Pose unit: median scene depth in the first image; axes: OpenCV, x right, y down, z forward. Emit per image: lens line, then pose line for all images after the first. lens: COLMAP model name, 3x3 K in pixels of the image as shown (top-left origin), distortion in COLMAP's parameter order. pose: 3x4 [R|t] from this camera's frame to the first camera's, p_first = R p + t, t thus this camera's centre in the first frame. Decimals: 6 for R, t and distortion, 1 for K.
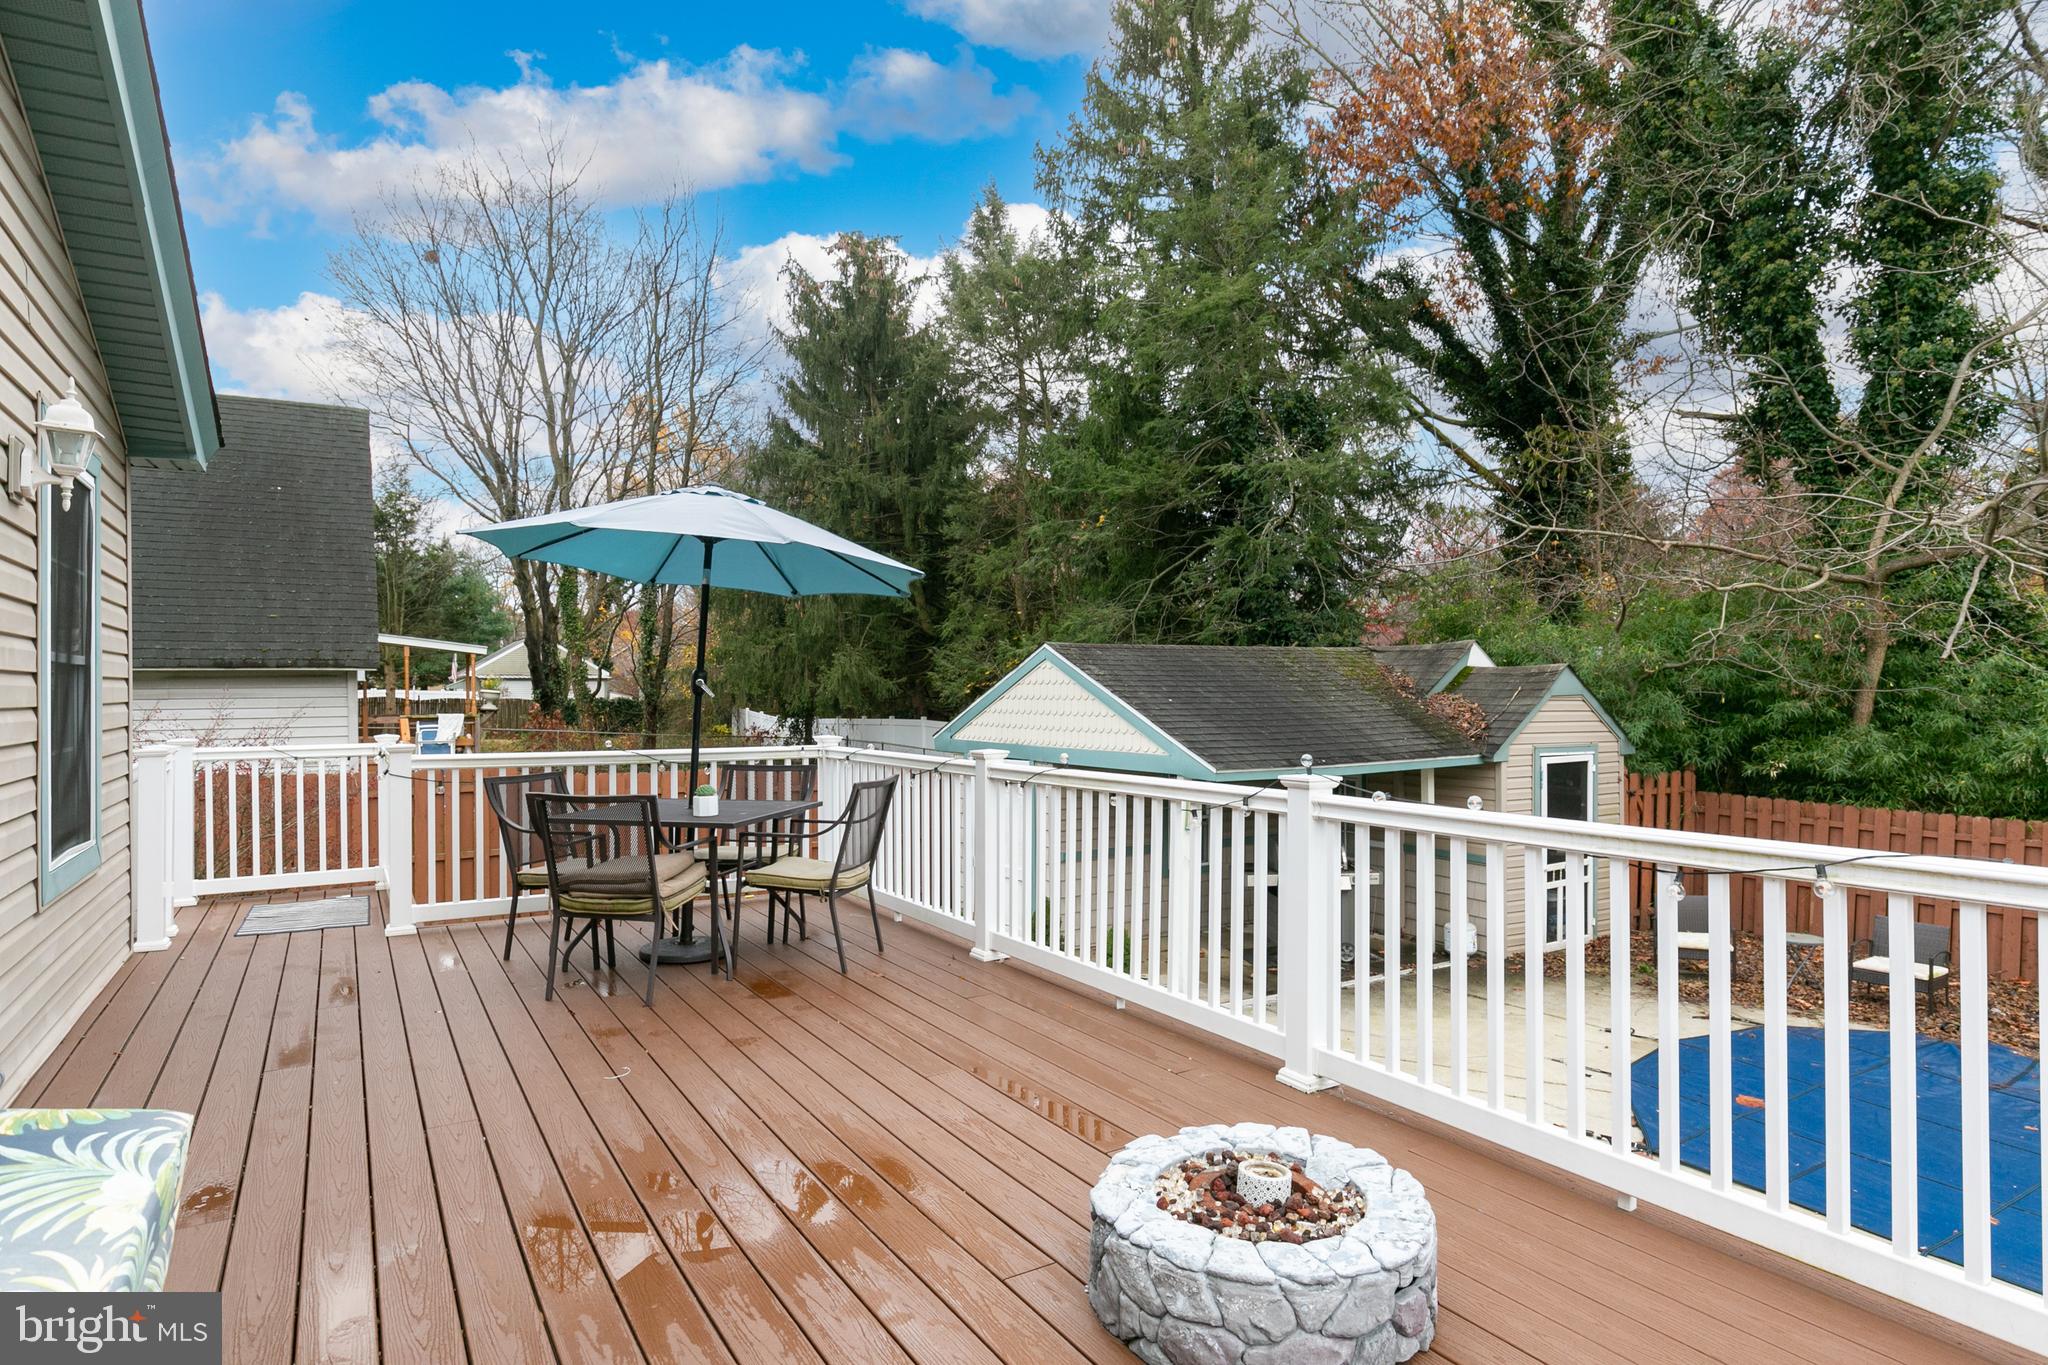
lens RADIAL K [[1105.5, 0, 1022.3], [0, 1105.5, 688.7], [0, 0, 1]] dist [0.001648, 0.000047]
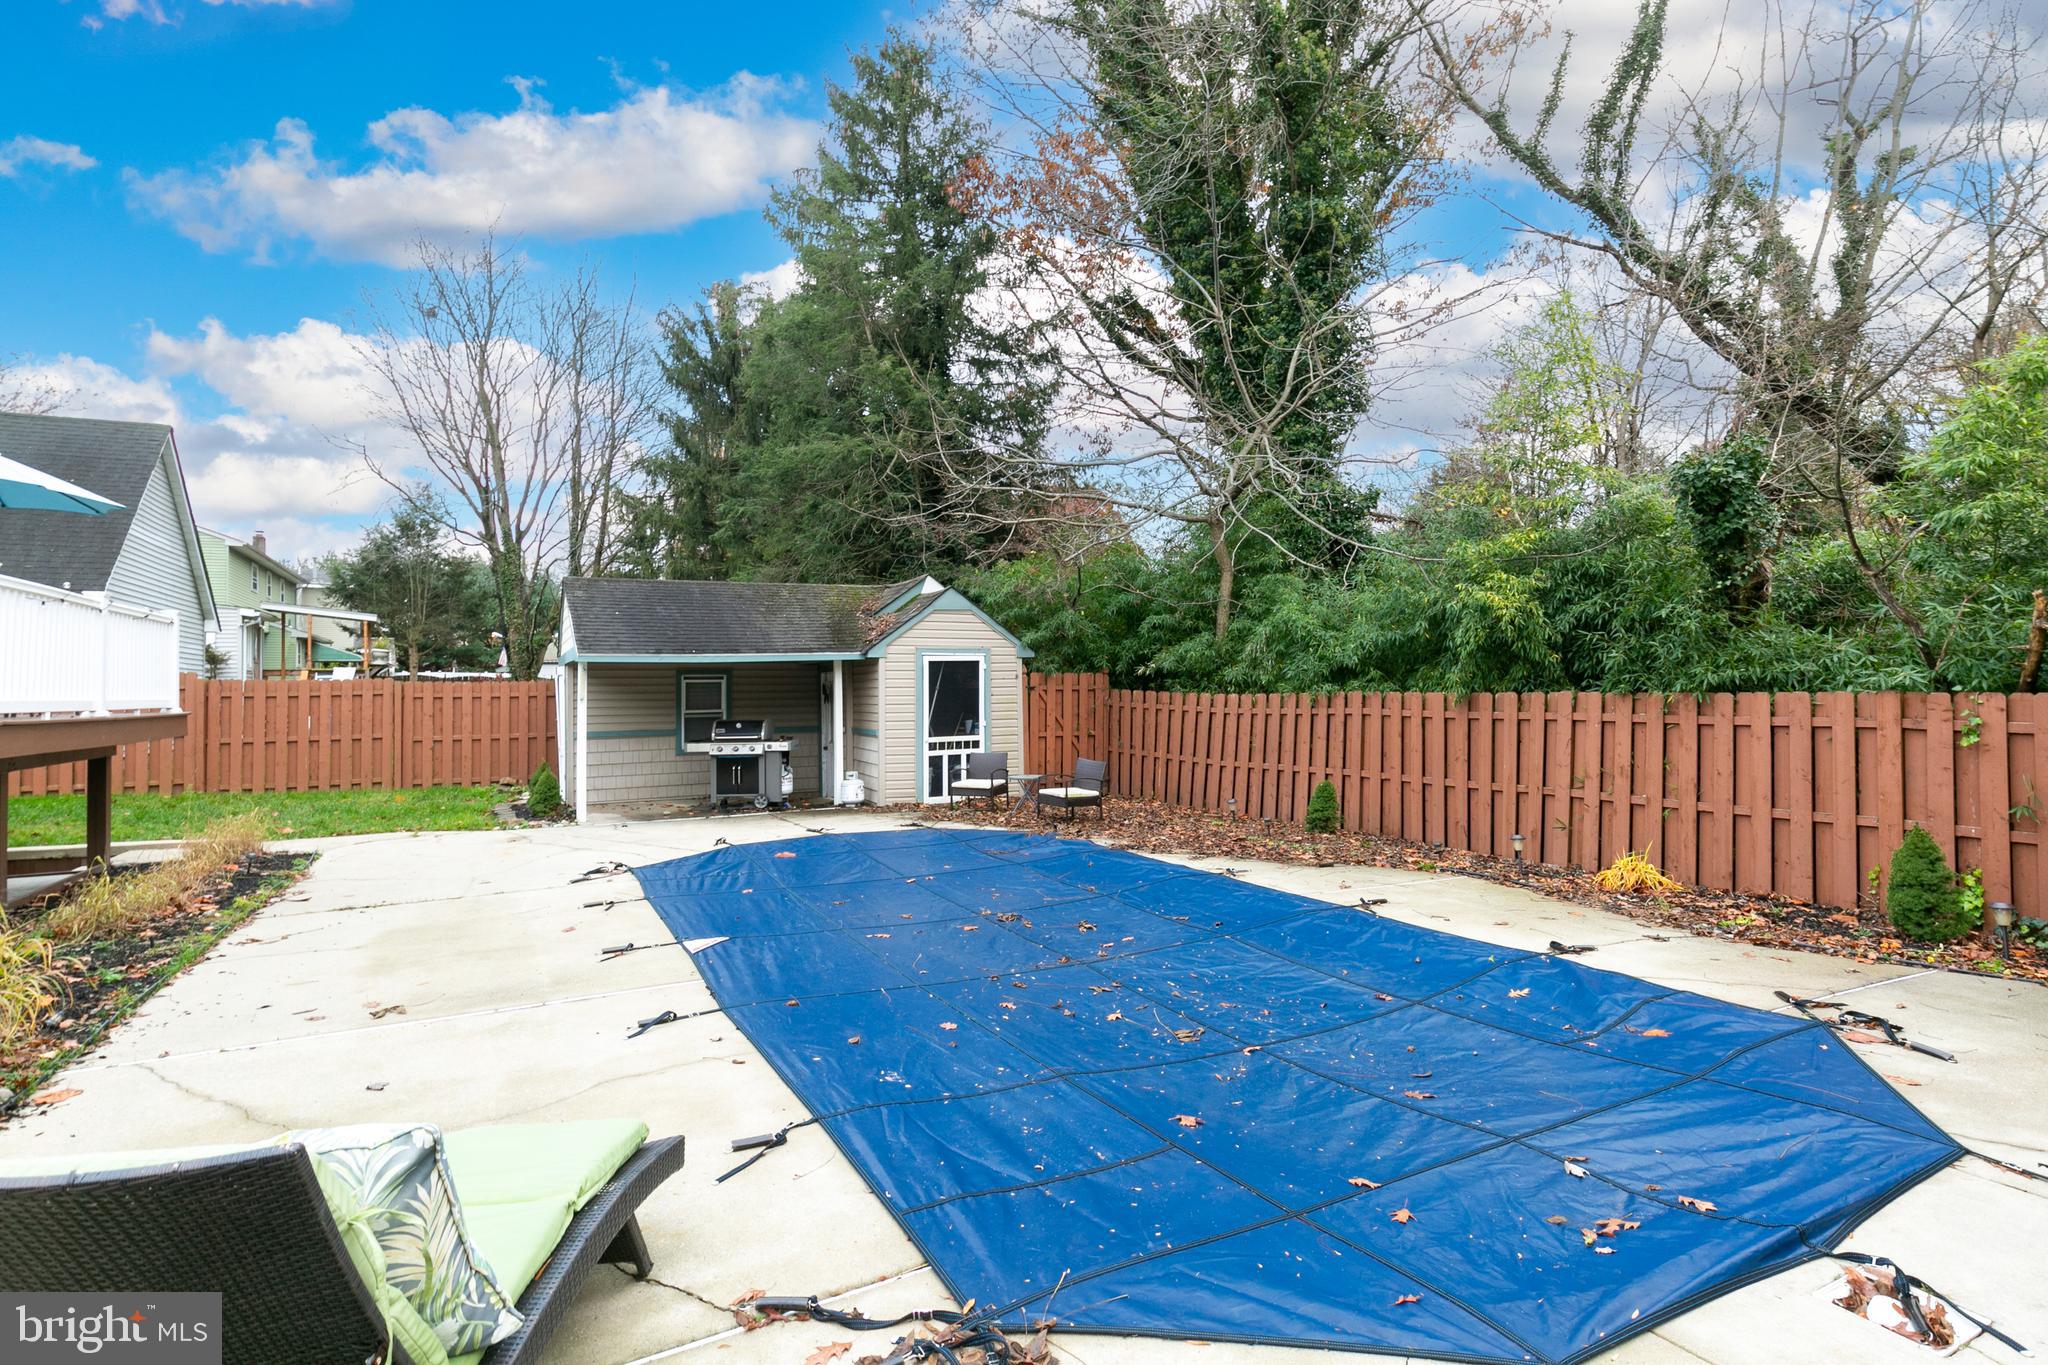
lens RADIAL K [[975.2, 0, 1024.0], [0, 975.2, 682.5], [0, 0, 1]] dist [-0.002243, -0.000329]
pose [[0.998284, -0.012637, -0.057174, 0.597708], [0.012891, 0.999909, 0.004079, 0.082133], [0.057117, -0.004809, 0.998356, -0.145232]]
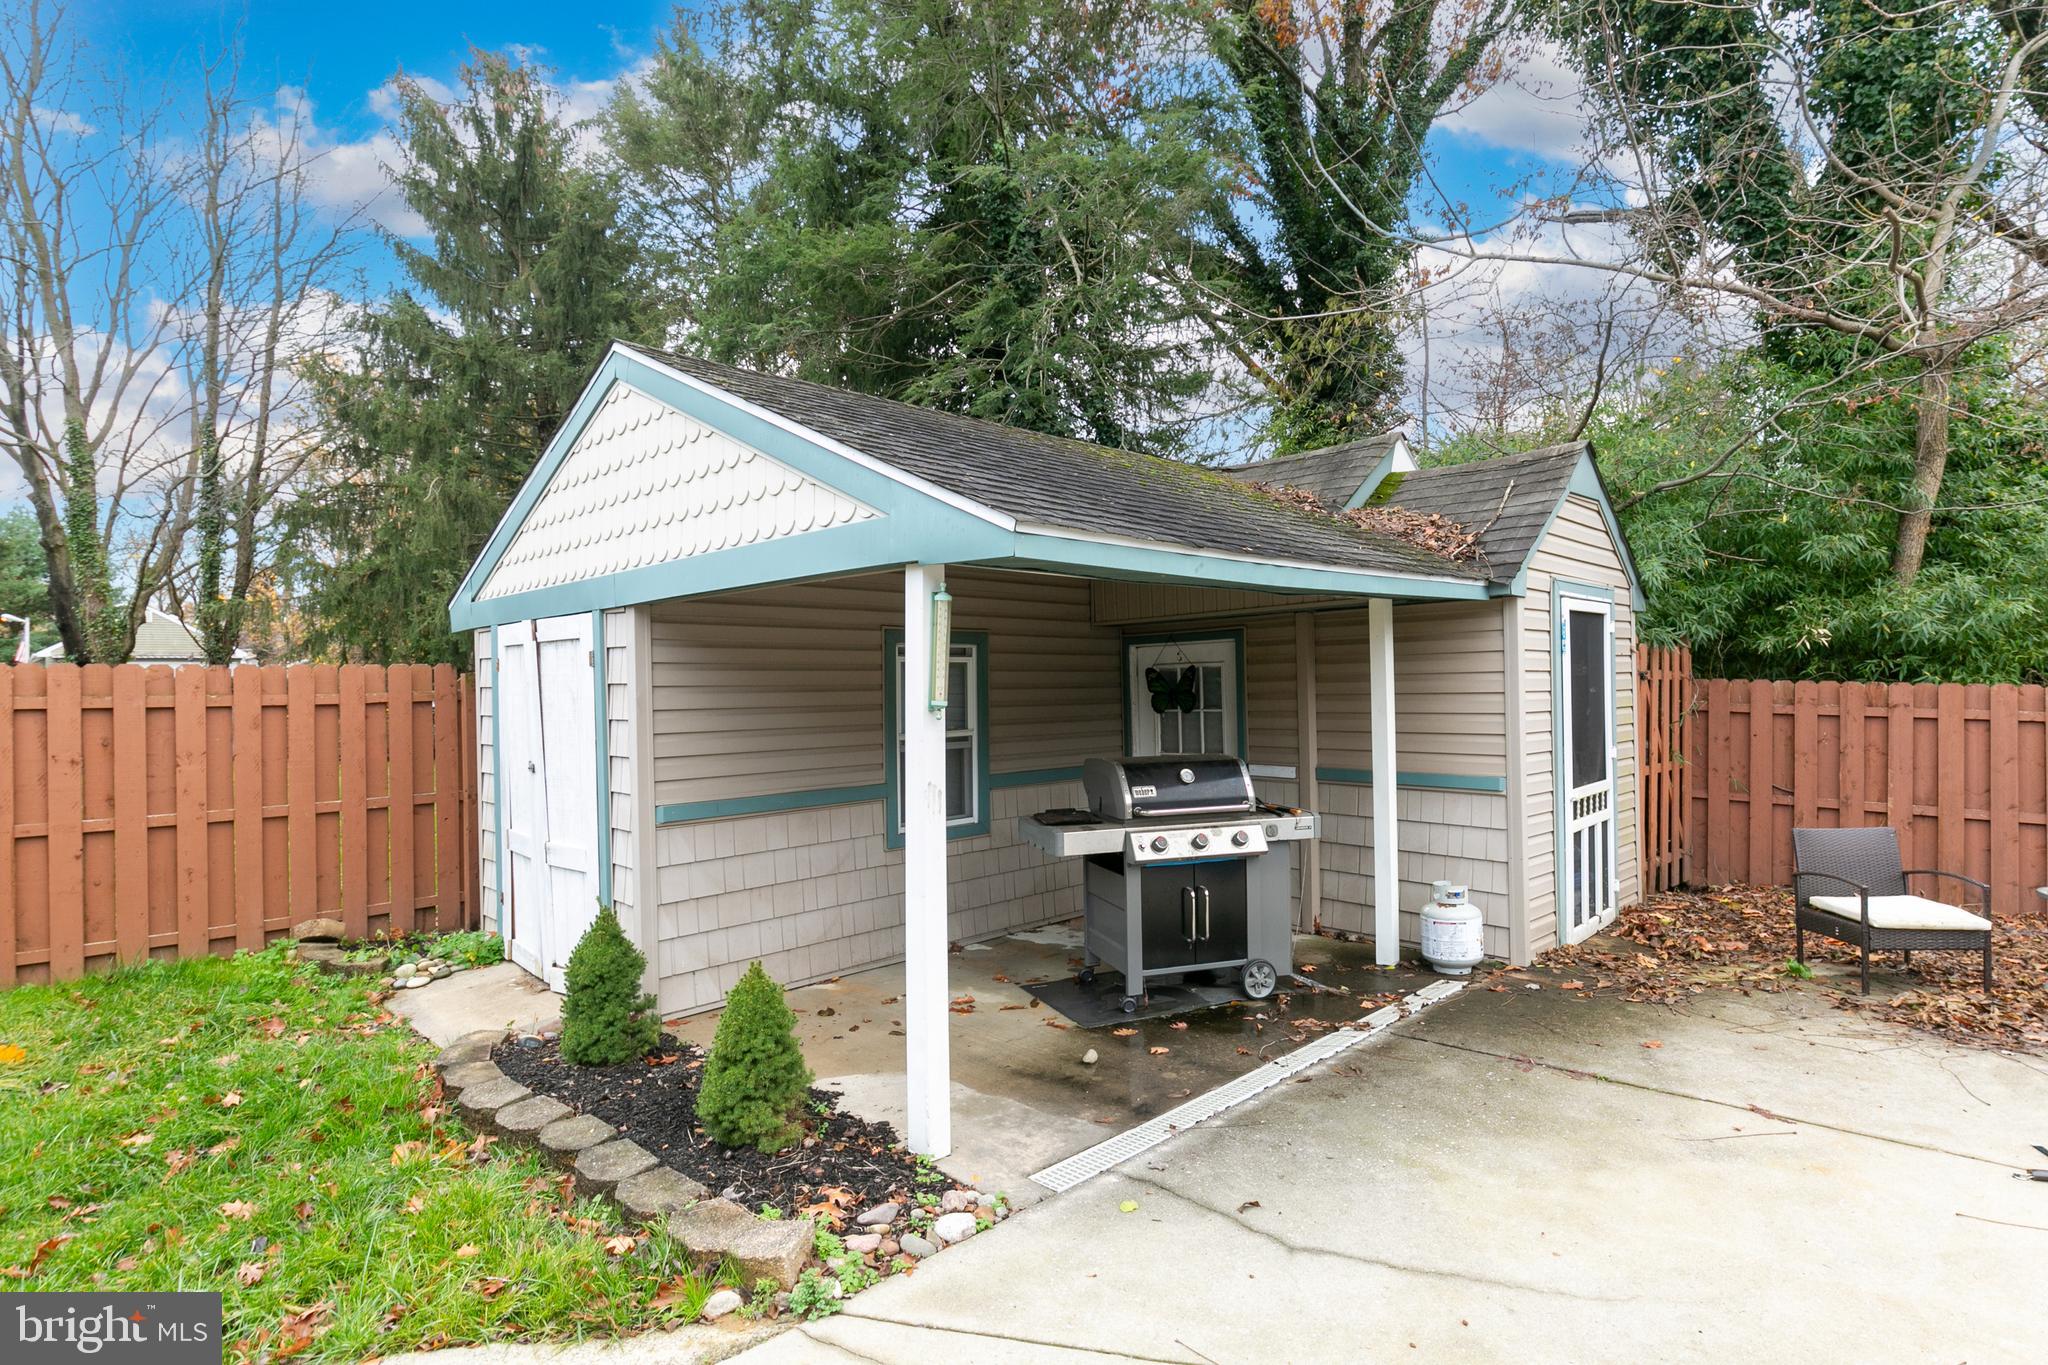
lens RADIAL K [[1039.6, 0, 1022.1], [0, 1039.6, 688.6], [0, 0, 1]] dist [-0.000502, 0.000504]
pose [[0.971826, -0.015150, 0.235213, 0.074067], [0.014147, 0.999882, 0.005951, 0.092091], [-0.235275, -0.002456, 0.971926, 0.505872]]
